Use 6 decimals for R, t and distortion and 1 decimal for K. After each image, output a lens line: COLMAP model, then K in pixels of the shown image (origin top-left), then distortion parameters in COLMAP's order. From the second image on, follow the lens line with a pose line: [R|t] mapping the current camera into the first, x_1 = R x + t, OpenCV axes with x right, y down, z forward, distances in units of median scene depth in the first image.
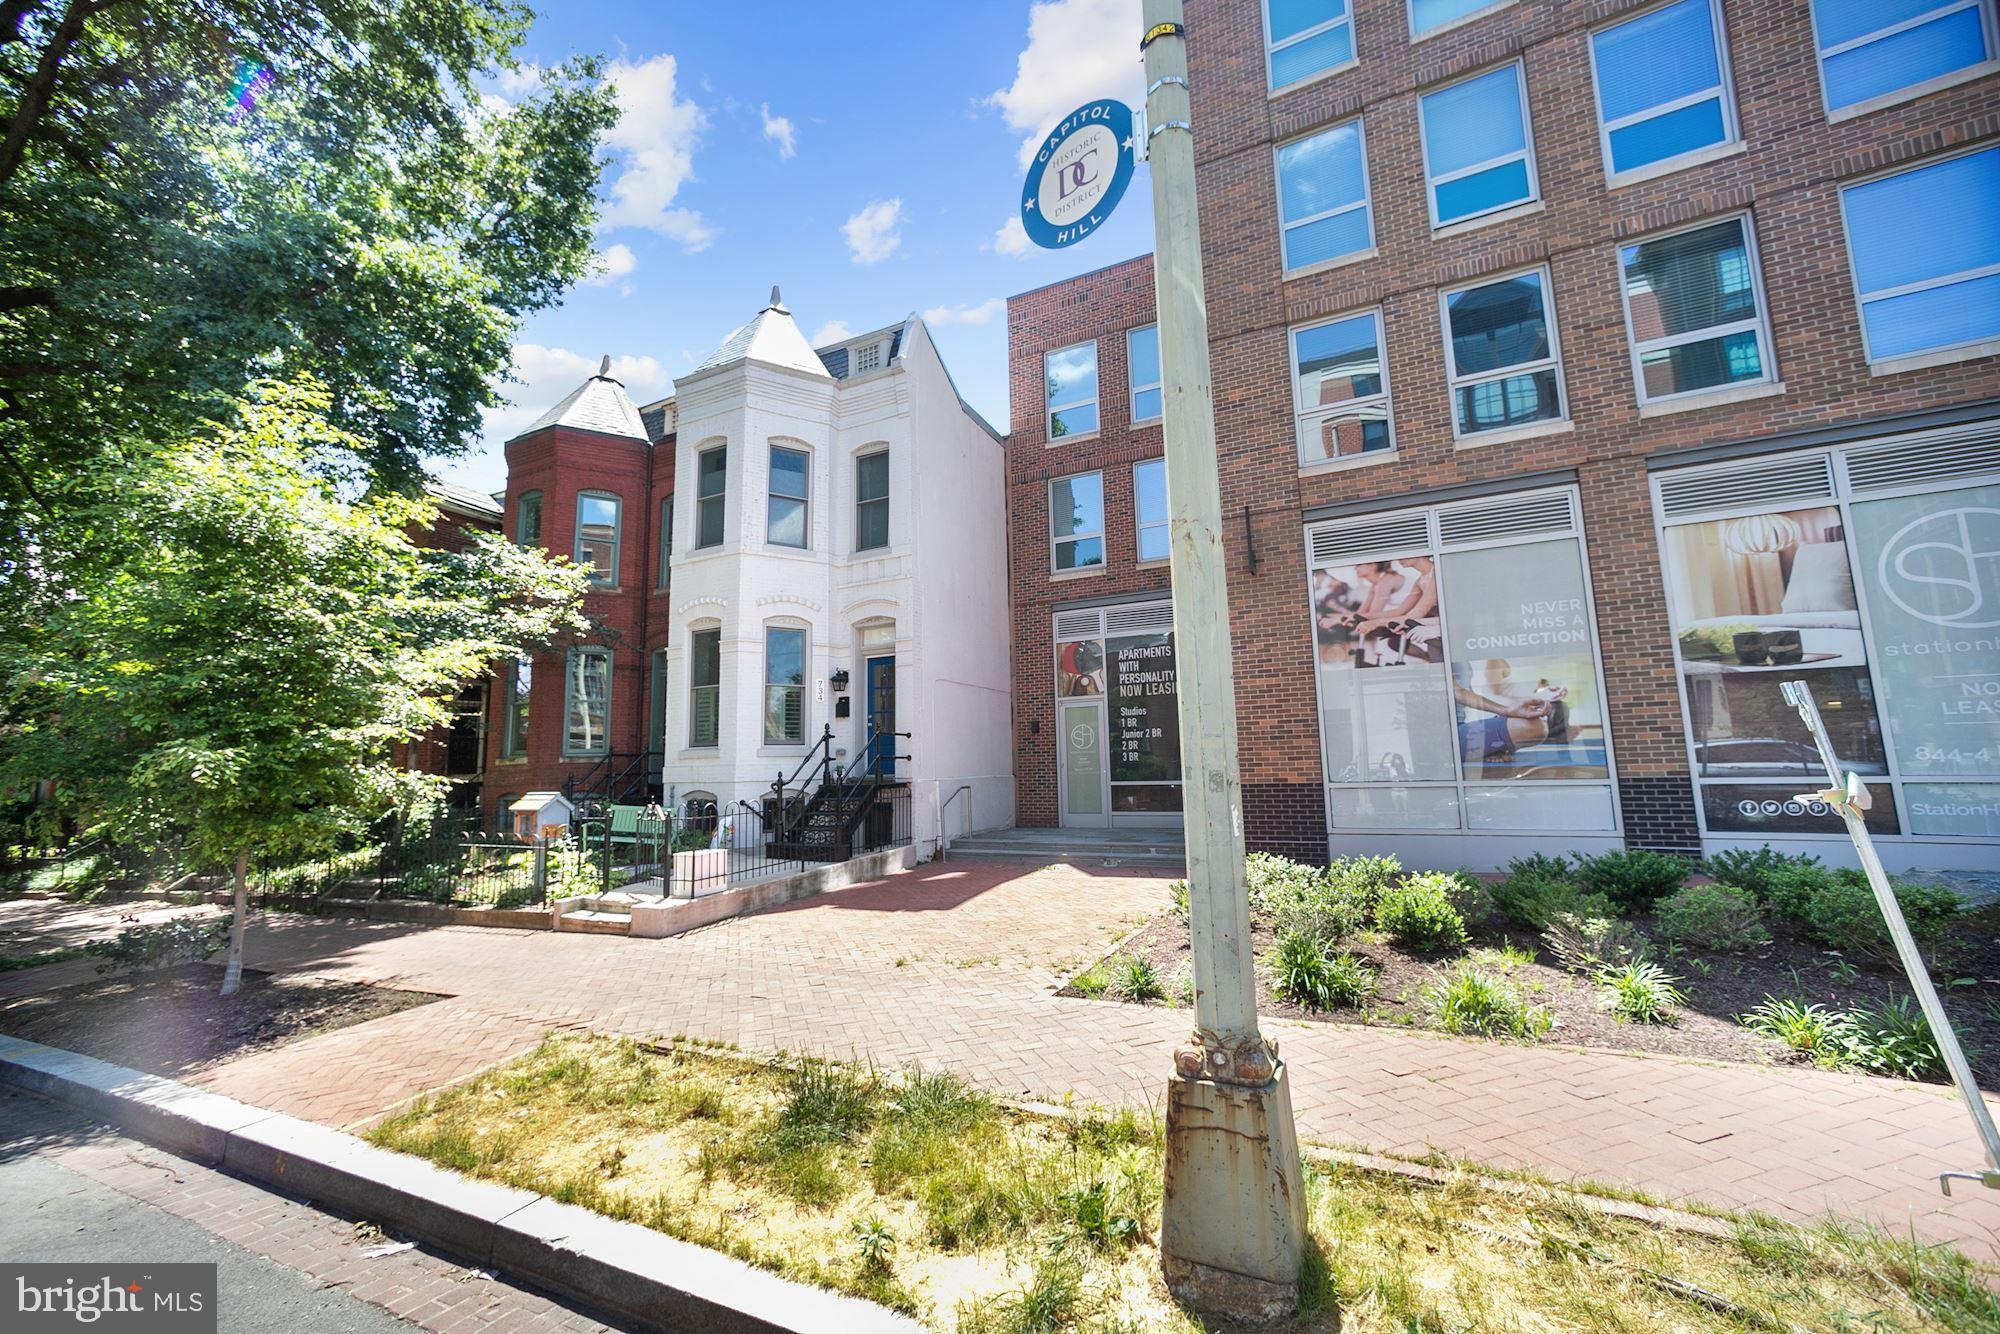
lens RADIAL K [[780.3, 0, 996.0], [0, 780.3, 660.9], [0, 0, 1]] dist [-0.026680, 0.017559]
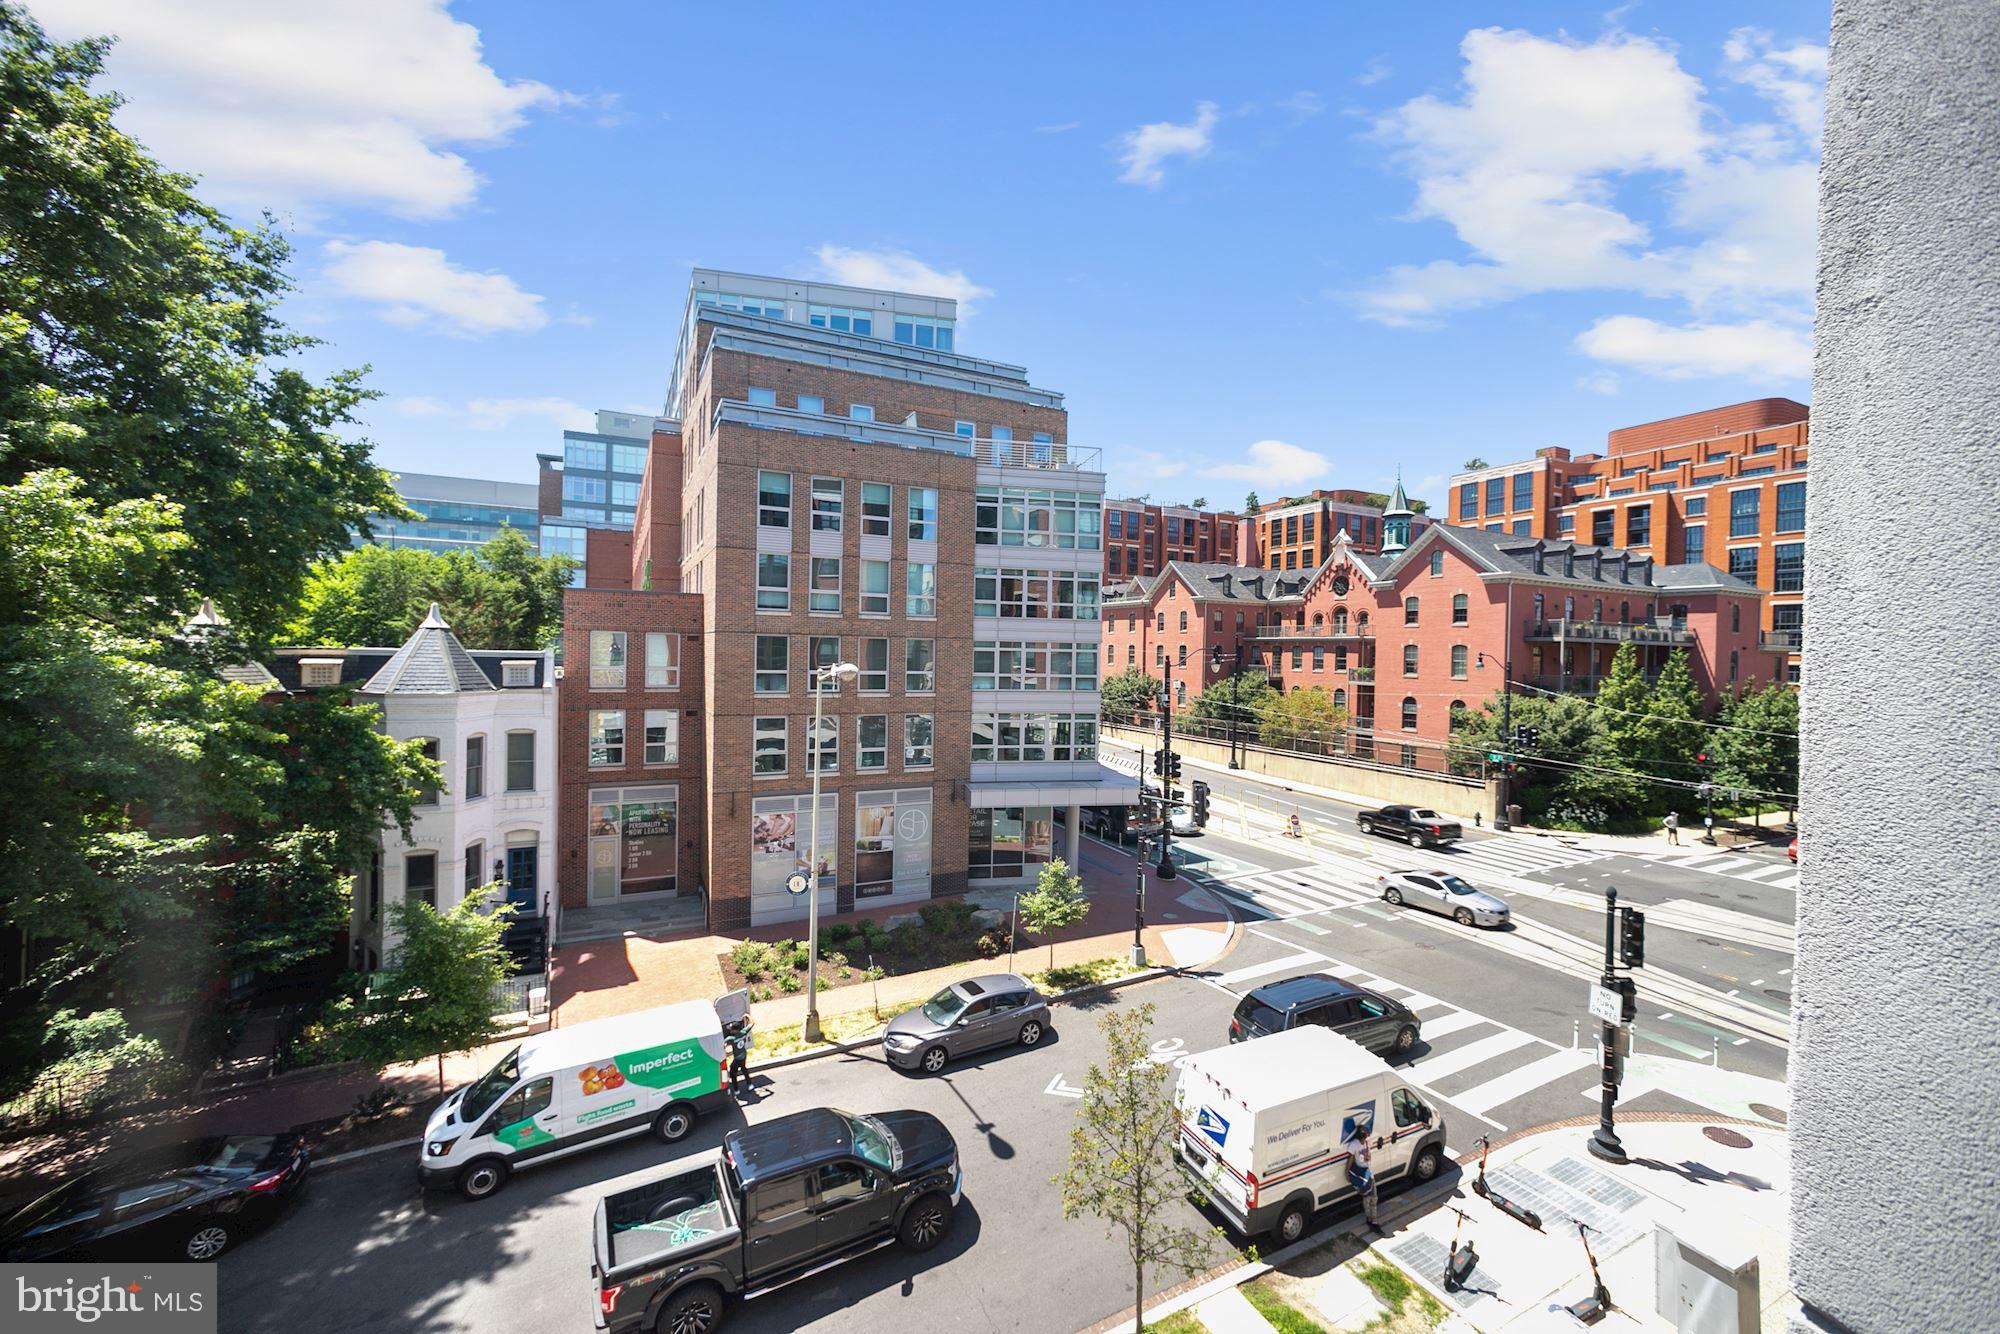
lens RADIAL K [[780.3, 0, 996.0], [0, 780.3, 660.9], [0, 0, 1]] dist [-0.026680, 0.017559]
pose [[0.603898, 0.025521, 0.796653, -1.202197], [-0.141463, 0.987051, 0.075615, -0.945510], [-0.784408, -0.158361, 0.599688, -1.130826]]
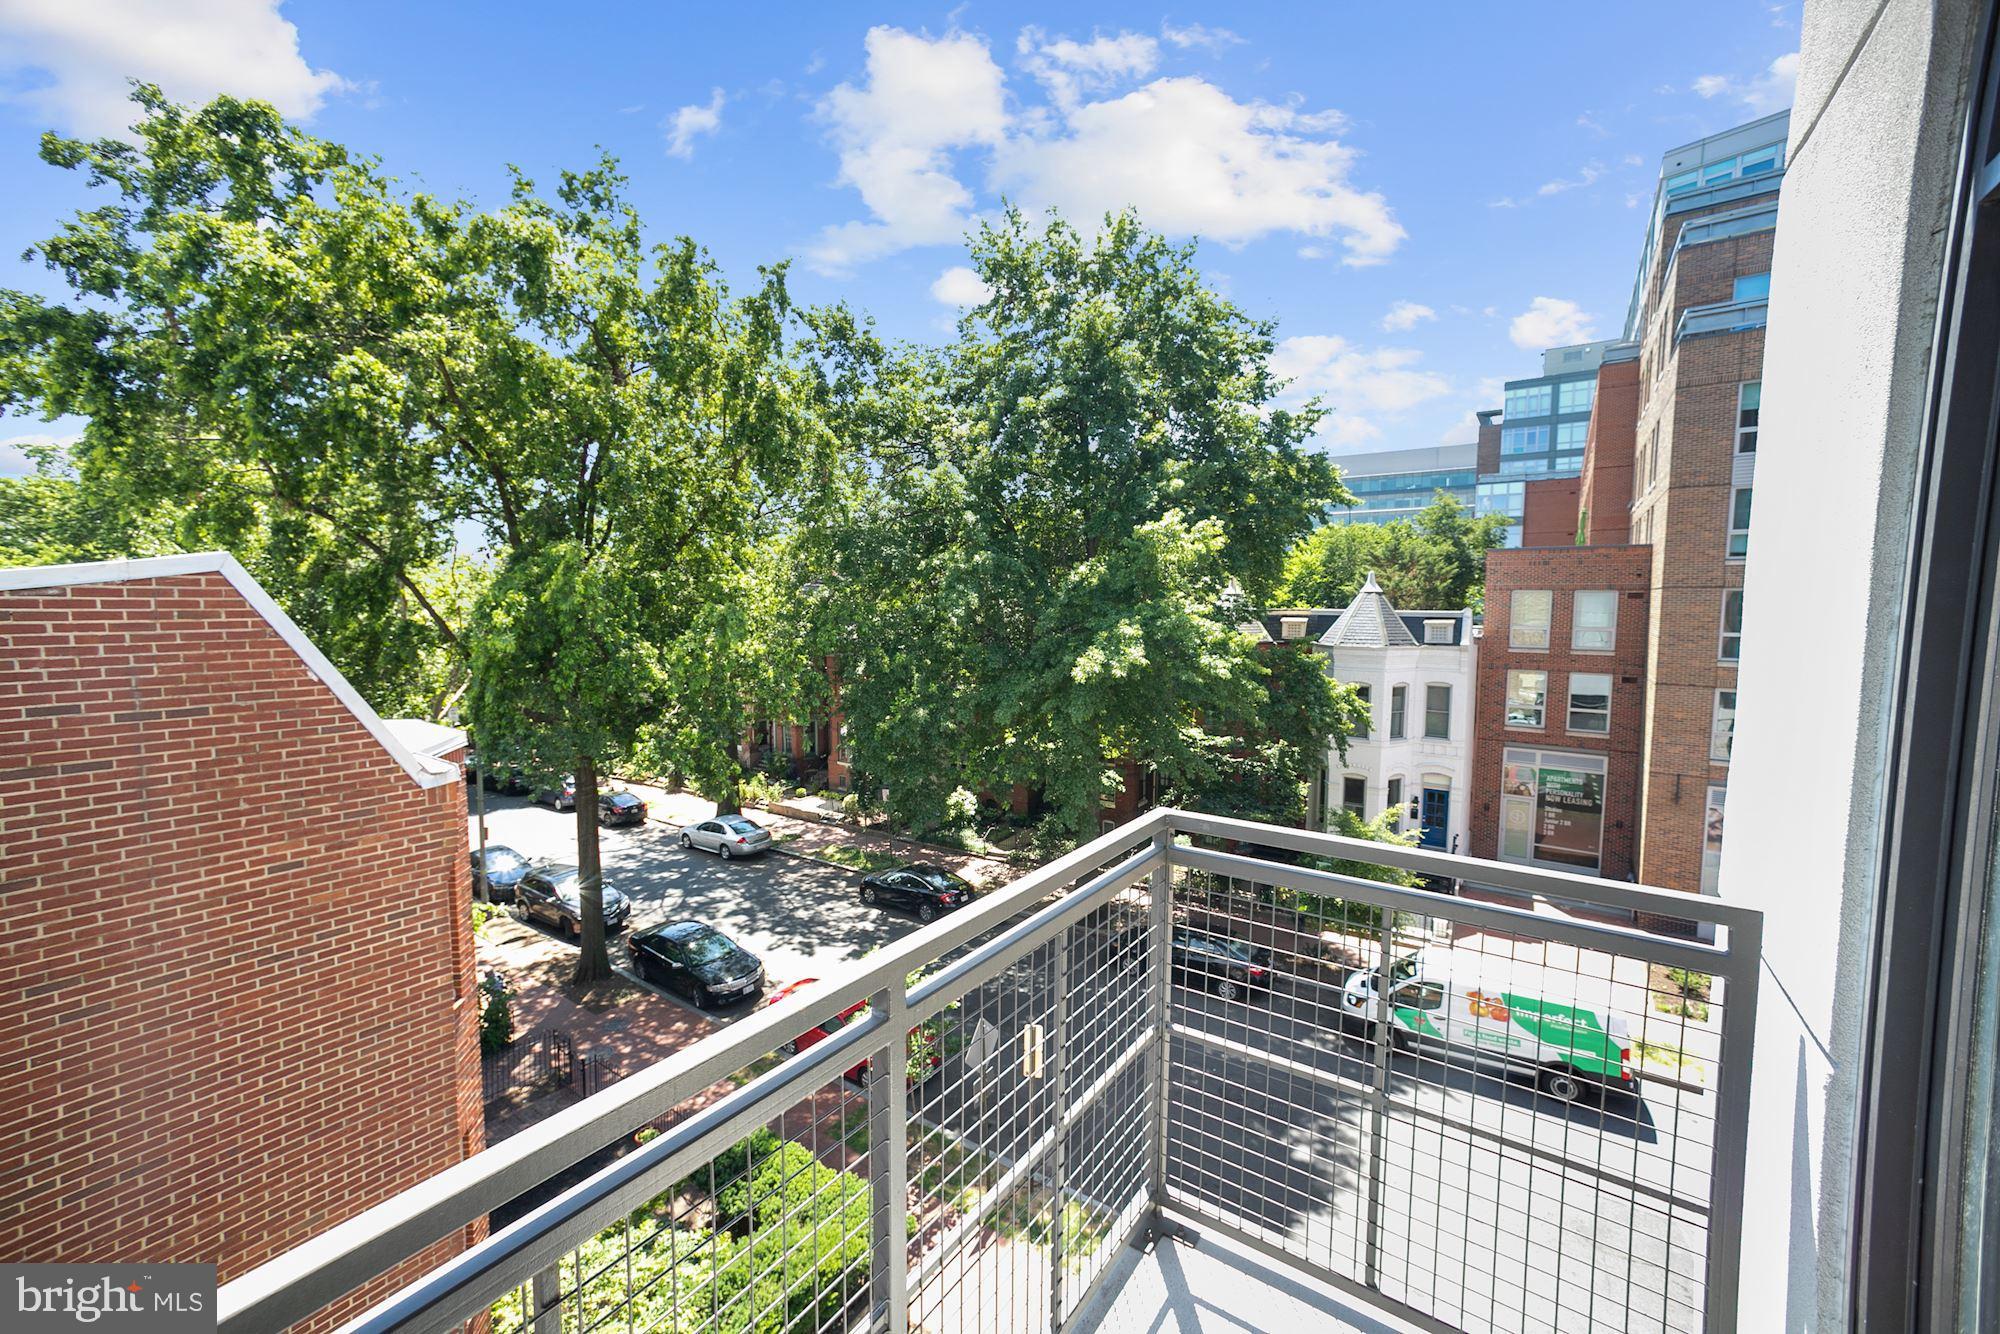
lens RADIAL K [[780.3, 0, 996.0], [0, 780.3, 660.9], [0, 0, 1]] dist [-0.026680, 0.017559]
pose [[0.985753, 0.038805, -0.163664, -1.231011], [-0.002857, 0.976746, 0.214379, -0.978875], [0.168177, -0.210857, 0.962941, -1.343628]]
